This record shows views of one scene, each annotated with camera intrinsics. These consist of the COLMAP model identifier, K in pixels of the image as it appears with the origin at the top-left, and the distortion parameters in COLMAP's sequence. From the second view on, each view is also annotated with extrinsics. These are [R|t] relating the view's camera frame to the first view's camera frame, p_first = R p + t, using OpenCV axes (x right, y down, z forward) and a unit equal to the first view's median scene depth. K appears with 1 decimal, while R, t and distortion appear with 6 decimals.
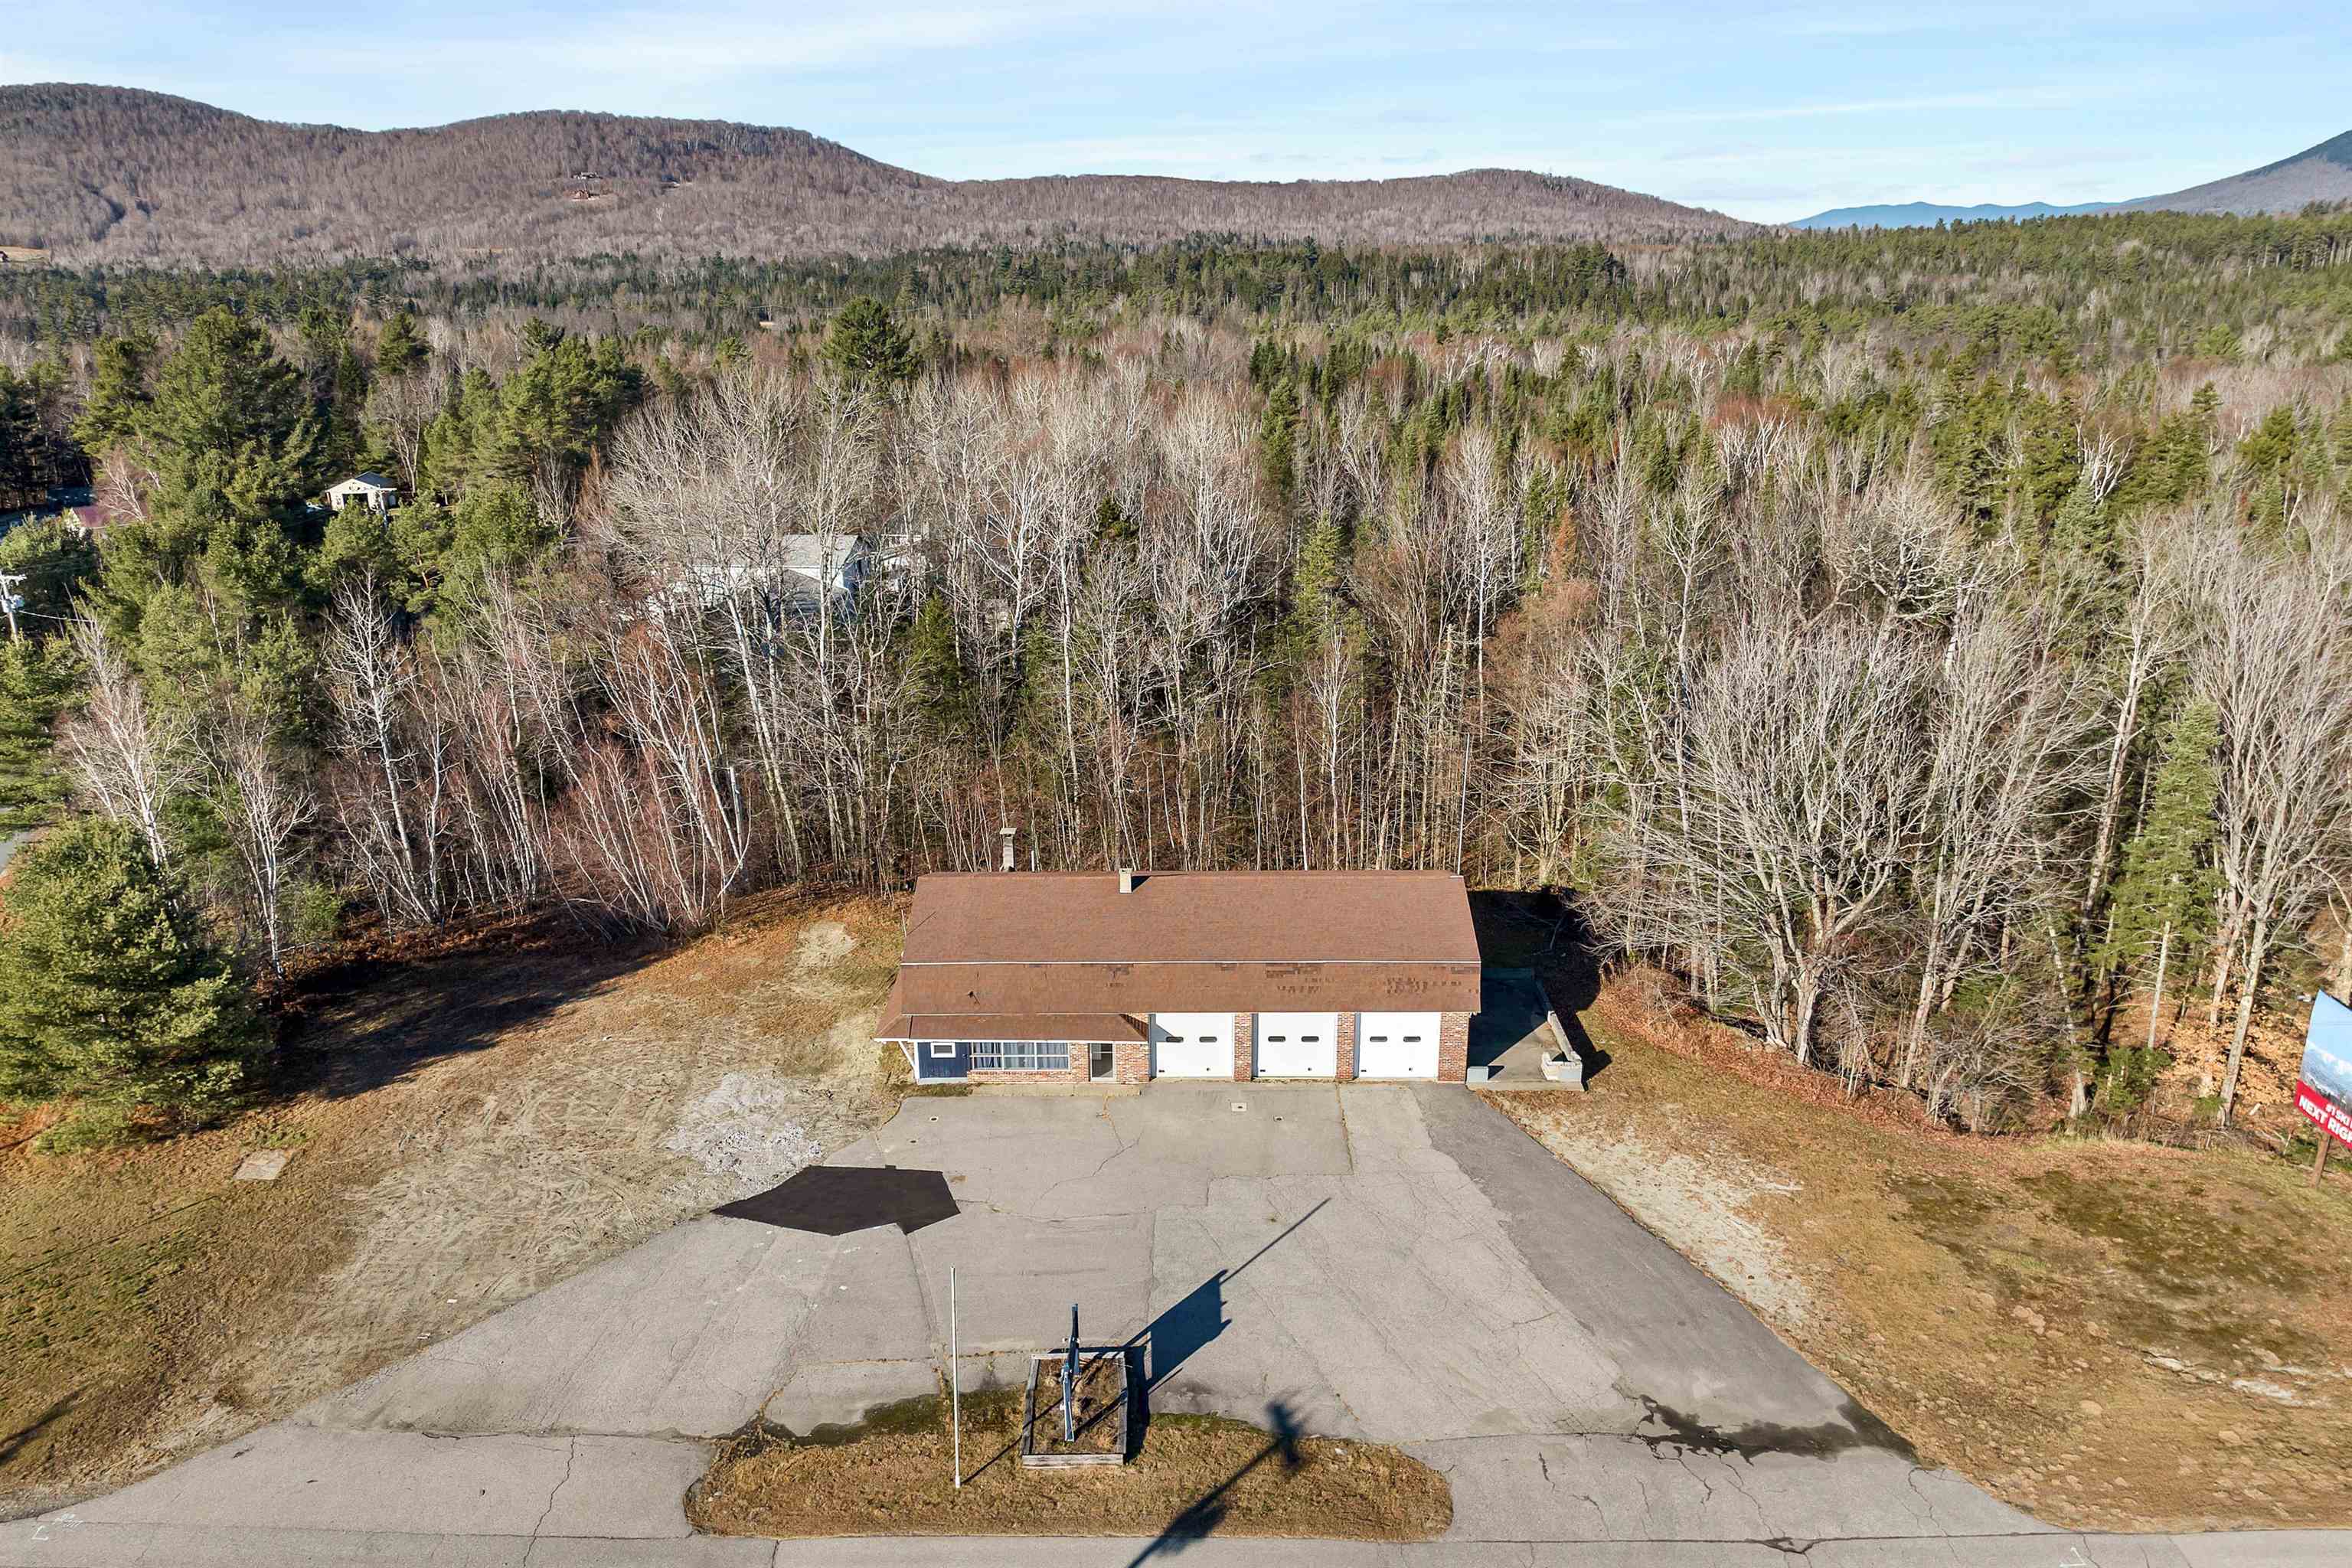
lens RADIAL K [[1731.0, 0, 1187.7], [0, 1731.0, 786.9], [0, 0, 1]] dist [-0.023213, 0.005939]
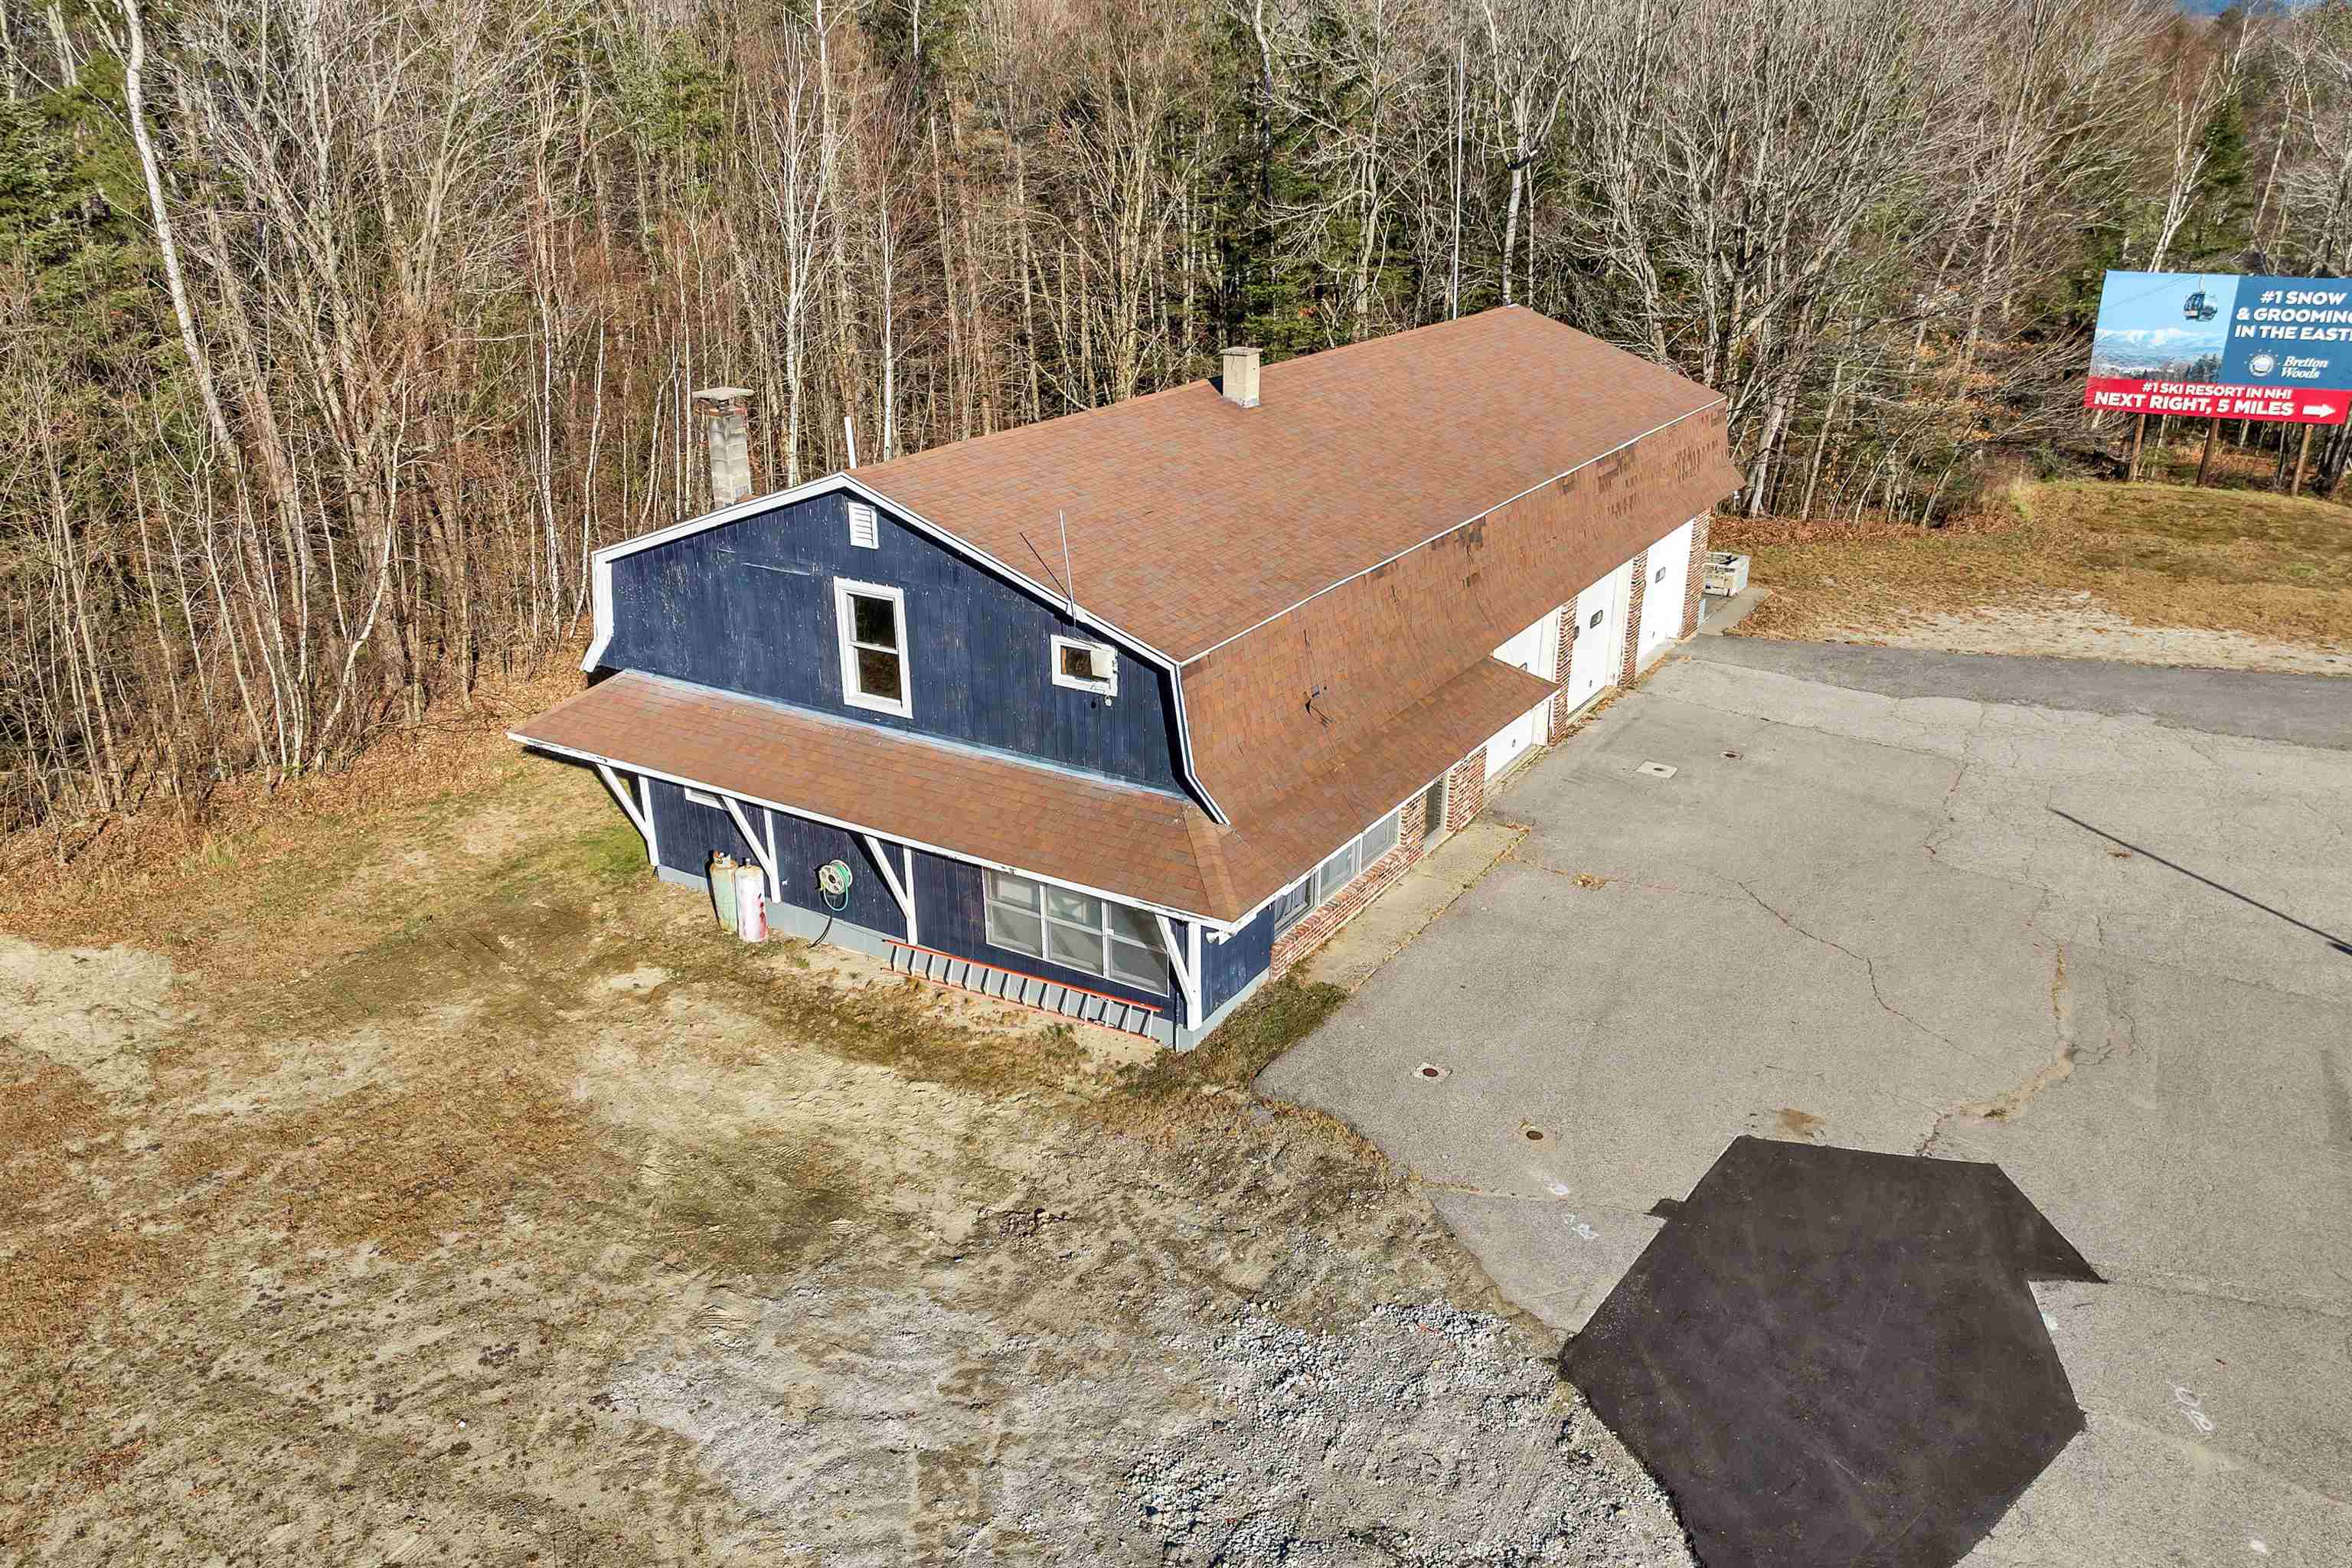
lens RADIAL K [[1698.5, 0, 1182.9], [0, 1698.5, 851.0], [0, 0, 1]] dist [-0.035462, 0.002263]
pose [[0.529325, -0.342958, 0.776013, -0.393158], [0.259307, 0.936286, 0.236915, 0.062126], [-0.807821, 0.075821, 0.584531, 0.818341]]
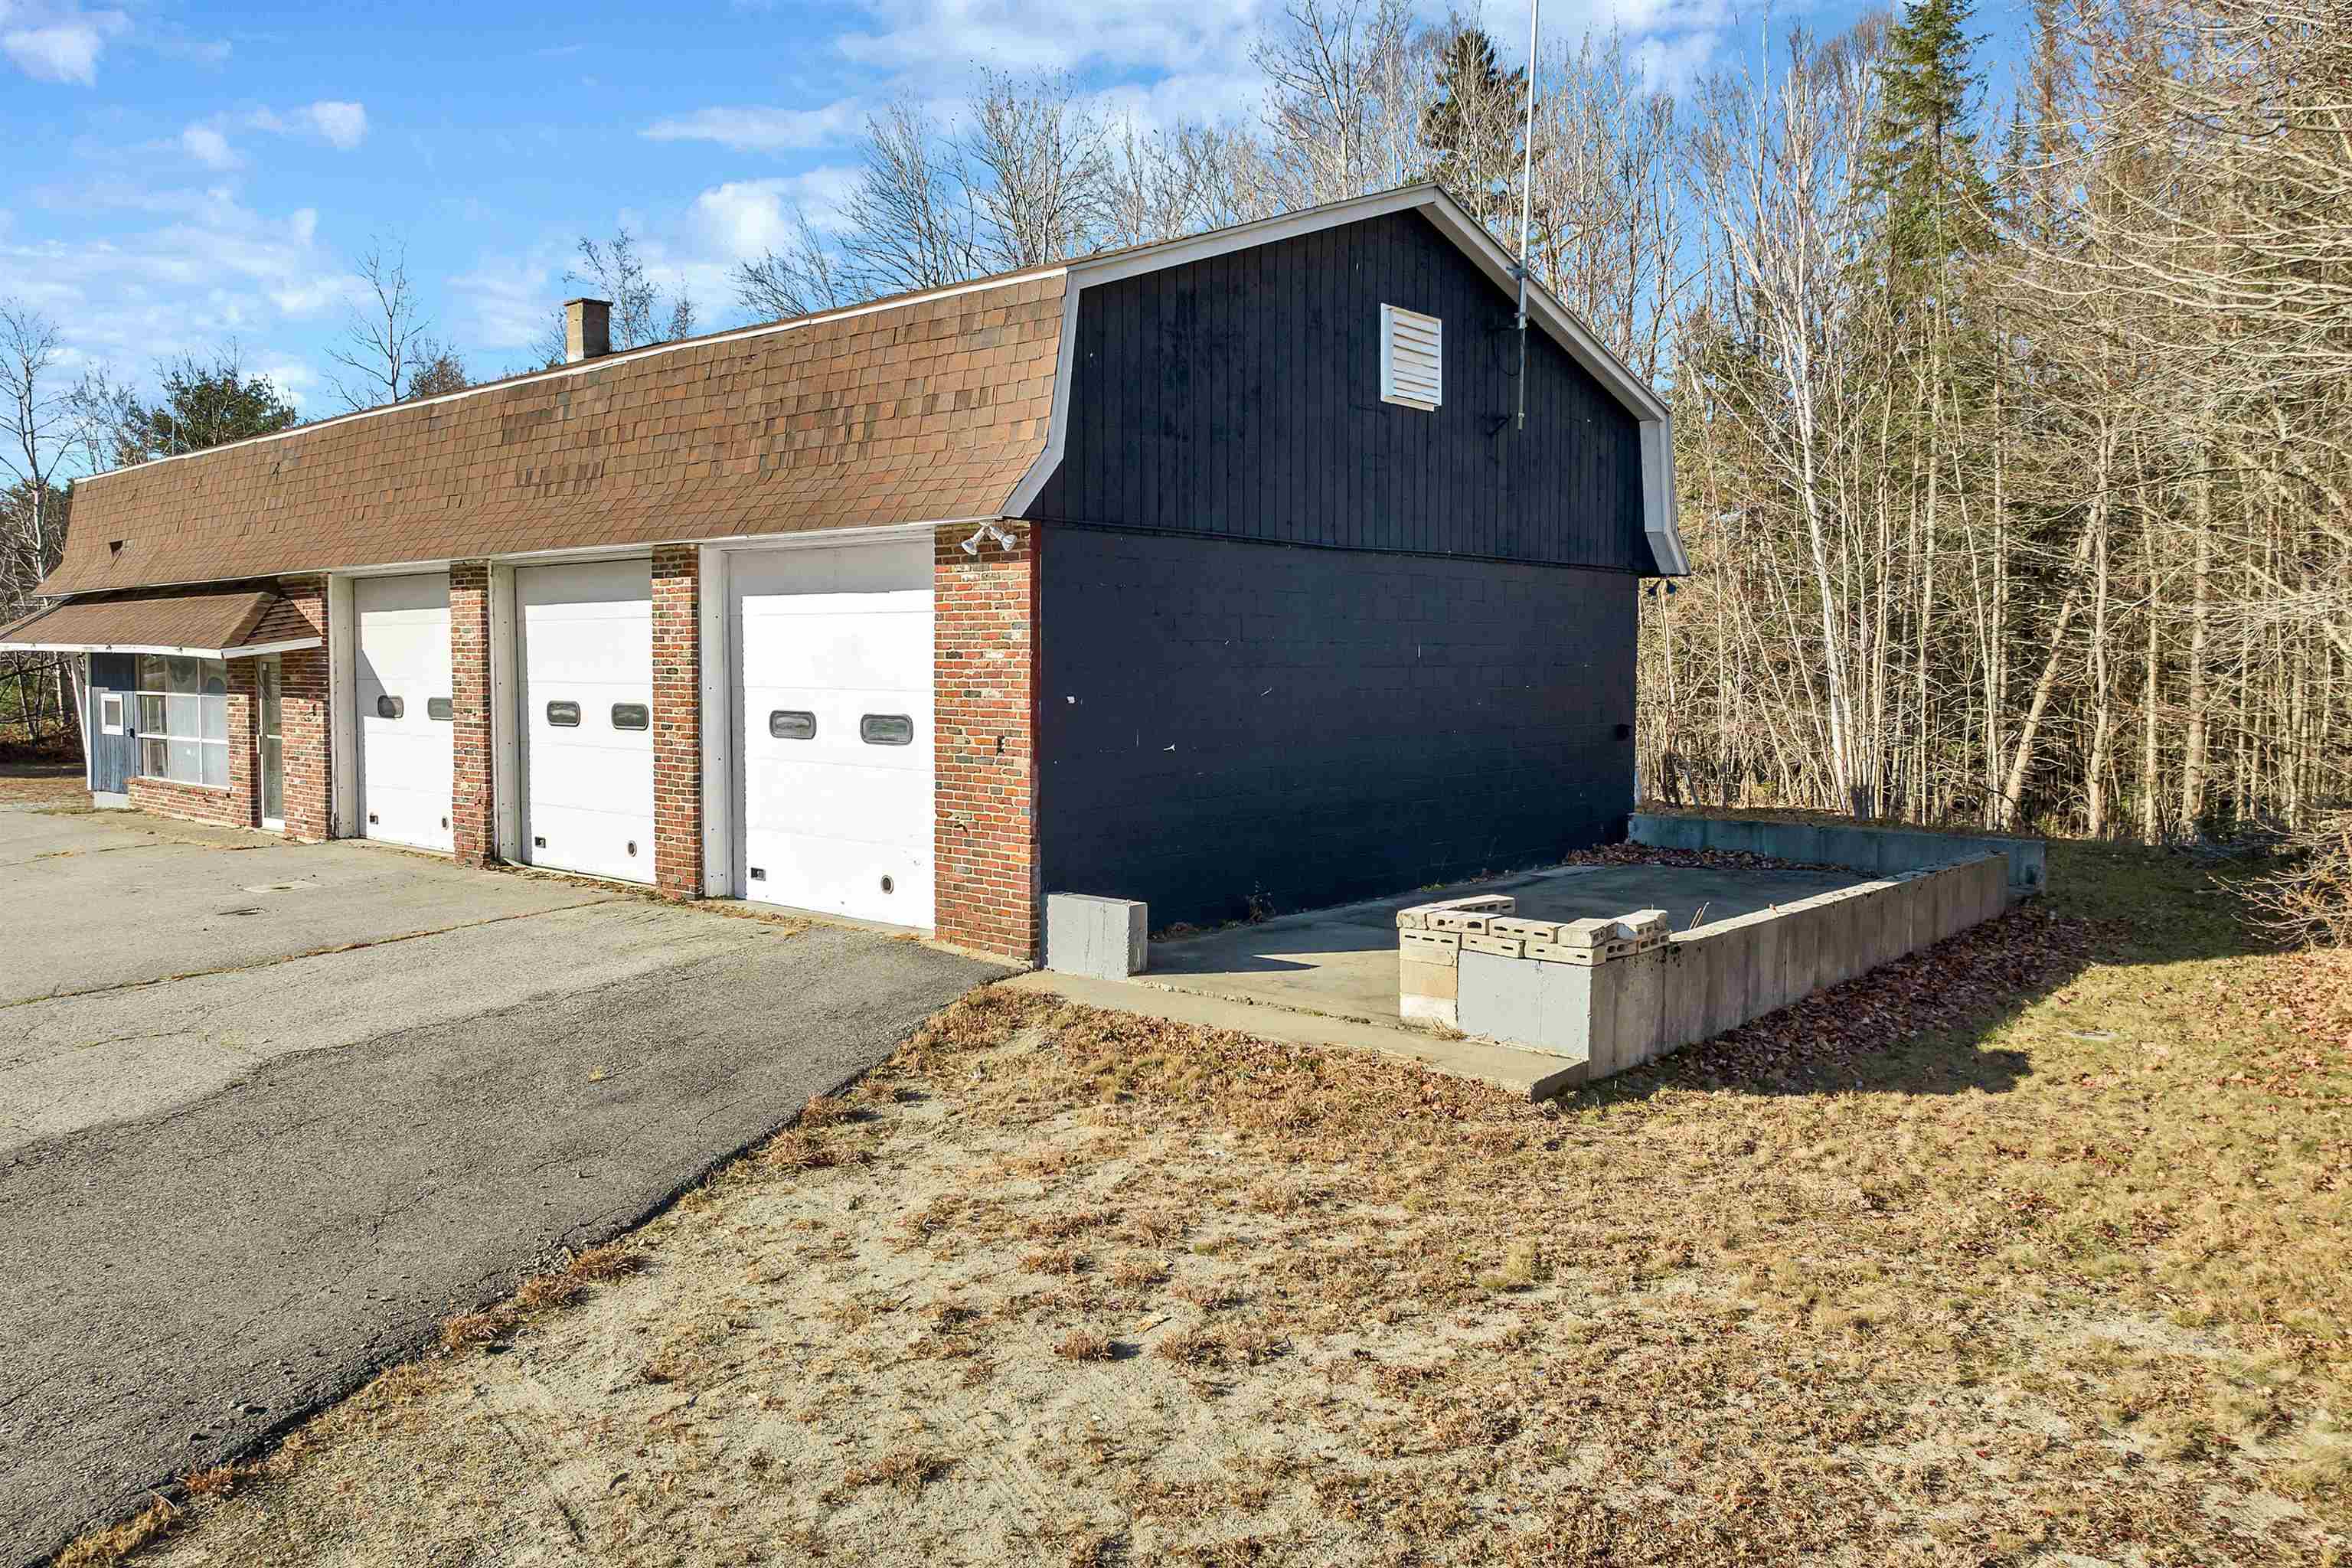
lens RADIAL K [[1775.9, 0, 1176.0], [0, 1775.9, 784.0], [0, 0, 1]] dist [-0.059655, 0.042253]
pose [[0.751379, 0.051885, -0.657828, 0.302393], [-0.202482, 0.966940, -0.155011, 0.179586], [0.628038, 0.249670, 0.737044, 0.863925]]
